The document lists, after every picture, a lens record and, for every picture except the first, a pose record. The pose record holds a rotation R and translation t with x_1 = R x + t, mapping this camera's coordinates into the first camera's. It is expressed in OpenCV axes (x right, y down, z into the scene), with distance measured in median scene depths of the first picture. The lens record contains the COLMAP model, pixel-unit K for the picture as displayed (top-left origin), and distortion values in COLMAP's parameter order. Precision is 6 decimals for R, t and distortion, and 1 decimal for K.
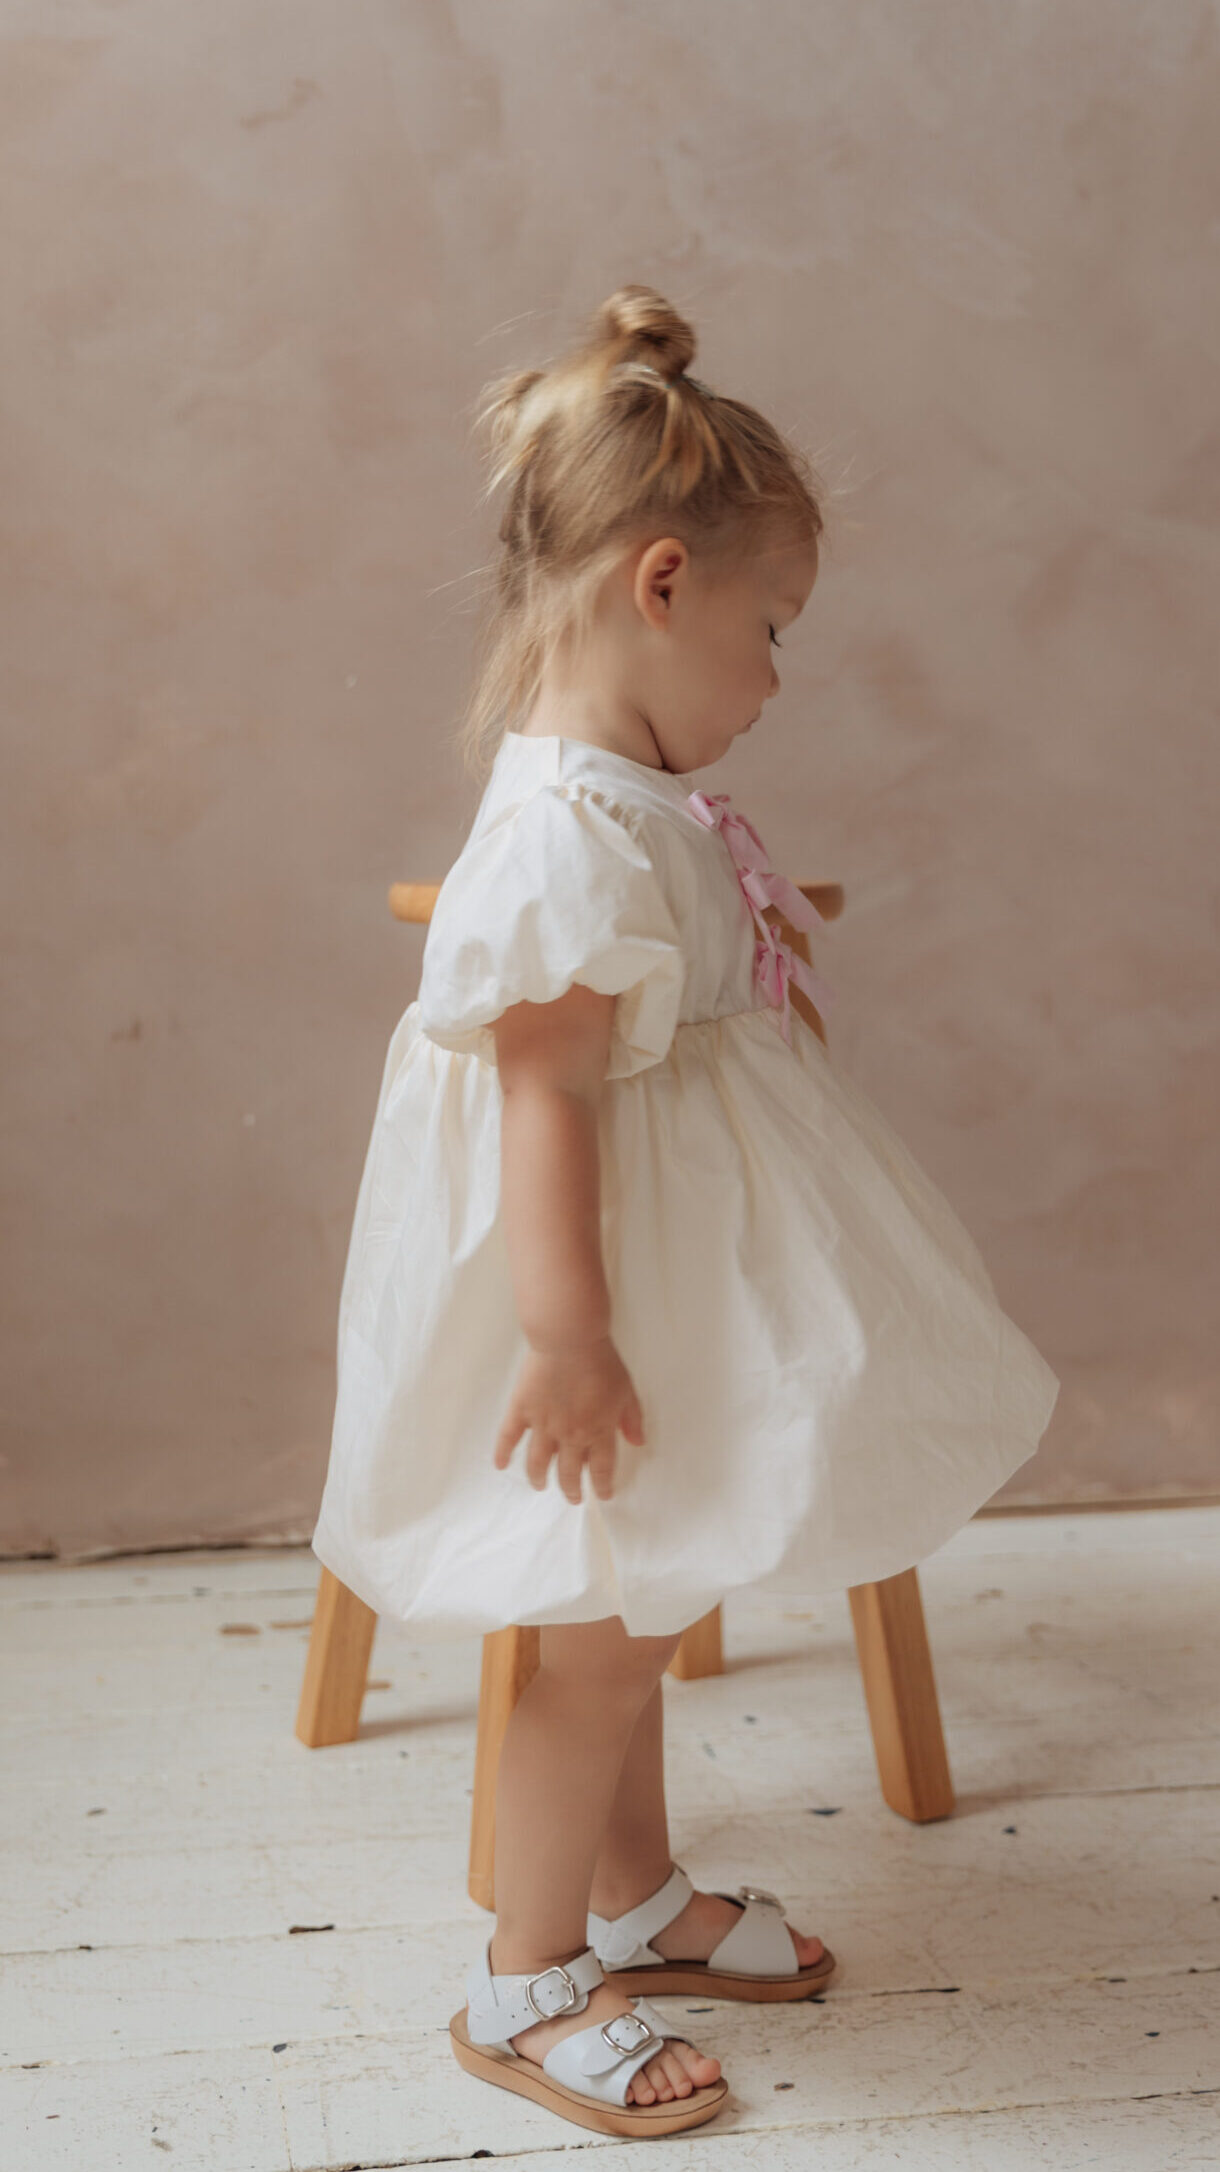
lens RADIAL K [[4302.1, 0, 610.6], [0, 4302.1, 1086.3], [0, 0, 1]] dist [-0.019865, 0.000000]
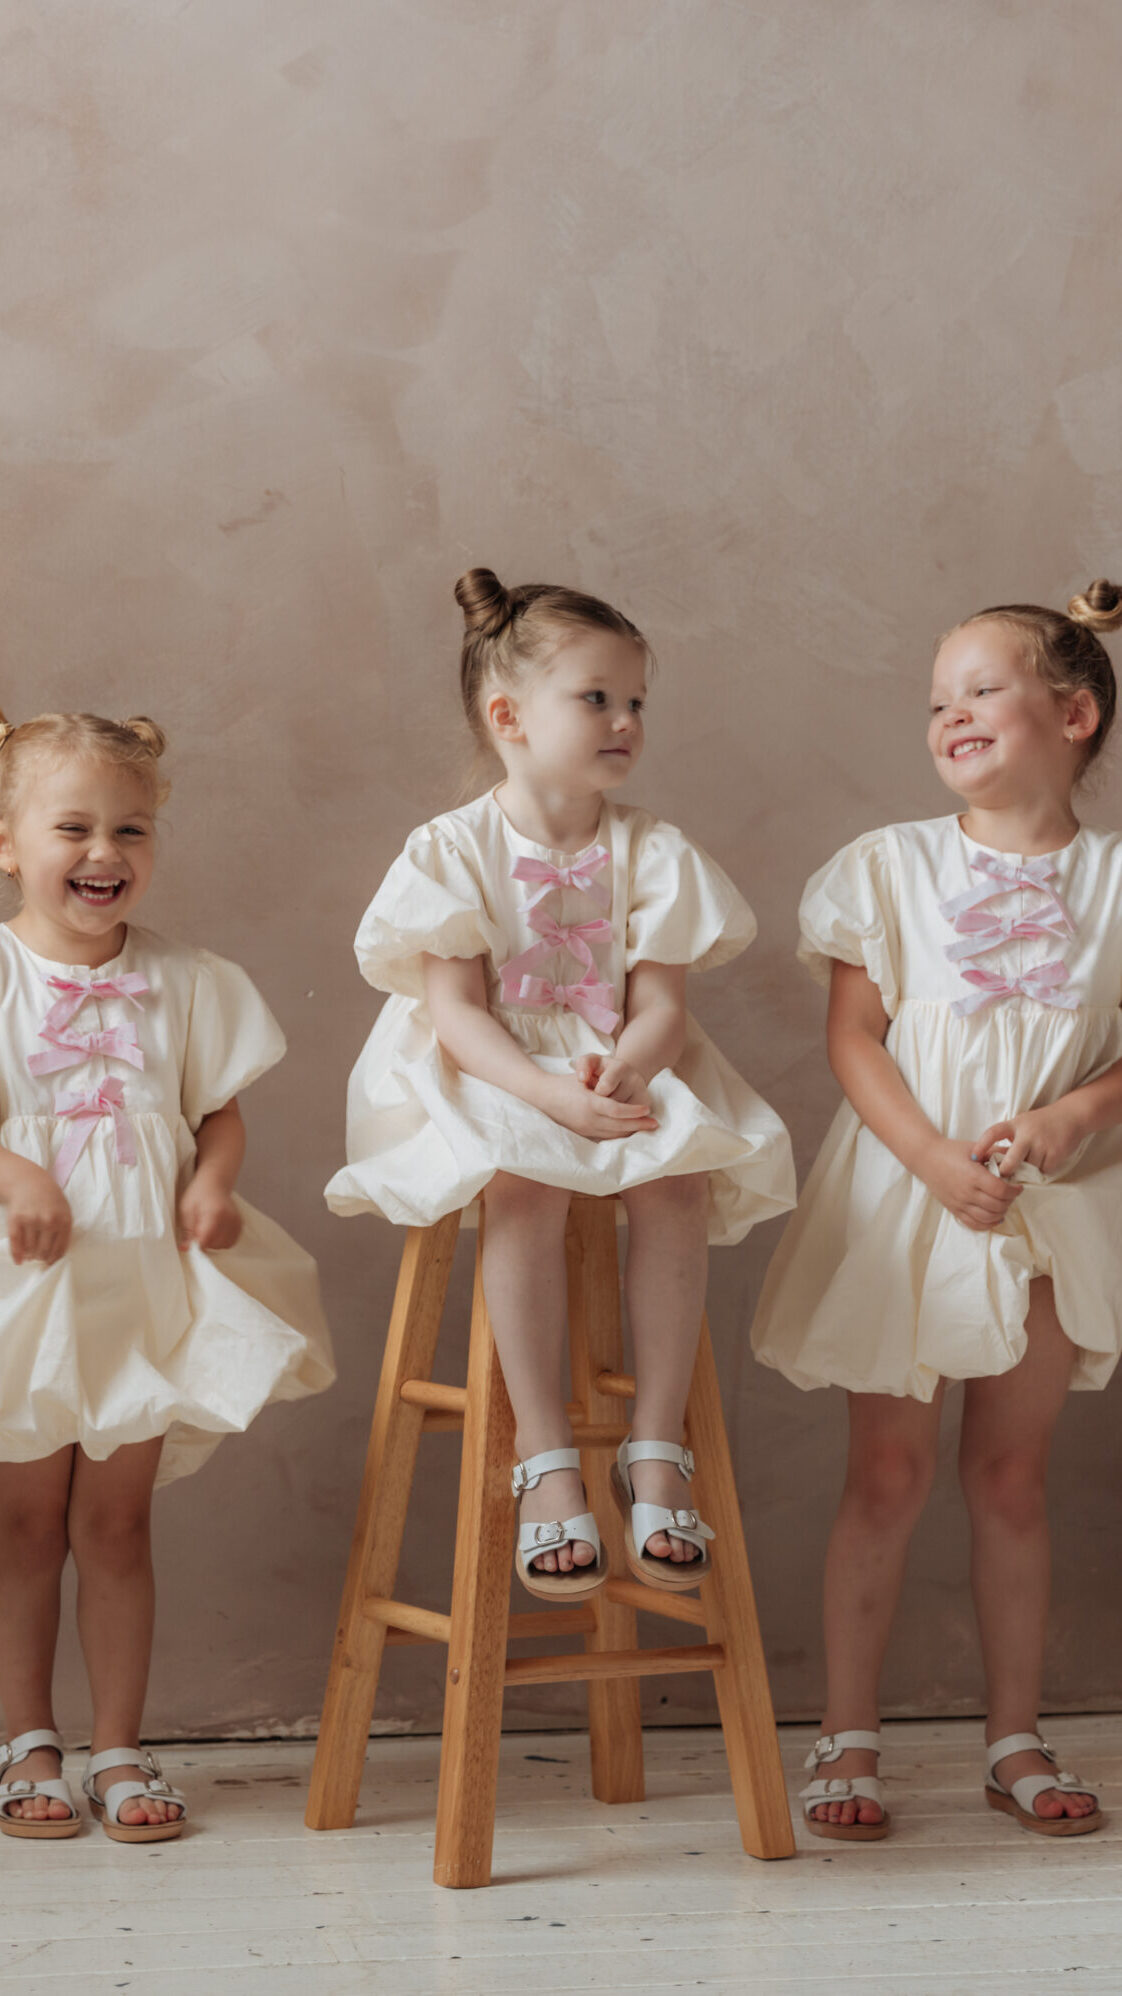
lens RADIAL K [[4833.0, 0, 561.5], [0, 4833.0, 1000.2], [0, 0, 1]] dist [0.014128, 0.000000]
pose [[0.999948, -0.002570, 0.009878, -0.005150], [0.003309, 0.997136, -0.075551, 0.006791], [-0.009656, 0.075579, 0.997093, -0.313353]]
